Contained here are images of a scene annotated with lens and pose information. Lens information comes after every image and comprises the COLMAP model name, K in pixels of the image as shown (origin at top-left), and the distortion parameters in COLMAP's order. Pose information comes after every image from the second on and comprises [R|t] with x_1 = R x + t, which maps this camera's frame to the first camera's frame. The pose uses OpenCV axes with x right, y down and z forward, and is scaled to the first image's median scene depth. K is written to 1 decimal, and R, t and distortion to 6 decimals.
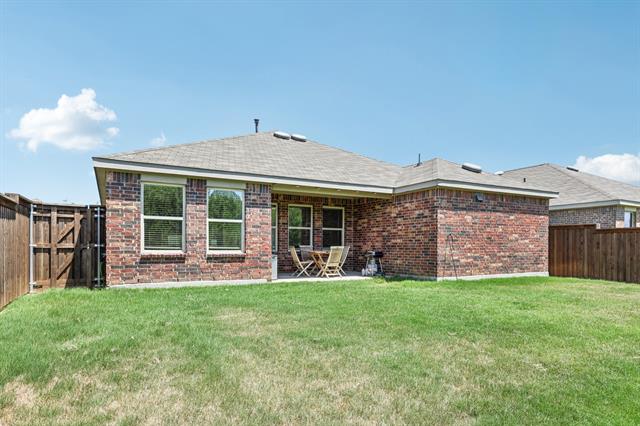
lens RADIAL K [[376.2, 0, 327.4], [0, 376.2, 246.0], [0, 0, 1]] dist [0.004886, -0.001944]
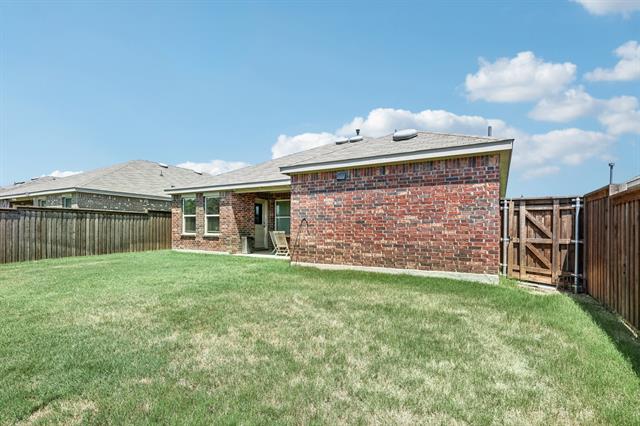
lens RADIAL K [[317.7, 0, 331.9], [0, 317.7, 226.8], [0, 0, 1]] dist [0.001940, 0.002506]
pose [[0.527547, -0.008316, -0.849485, 1.067926], [-0.005910, 0.999892, -0.013458, -0.000308], [0.849505, 0.012120, 0.527441, 0.620859]]
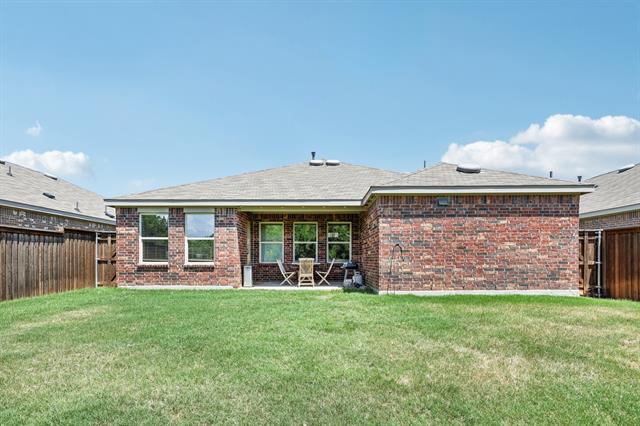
lens RADIAL K [[317.7, 0, 329.3], [0, 317.7, 257.5], [0, 0, 1]] dist [0.001940, 0.002506]
pose [[0.878824, -0.007915, -0.477080, 0.548750], [0.005000, 0.999960, -0.007380, 0.005699], [0.477120, 0.004100, 0.878829, 0.235090]]
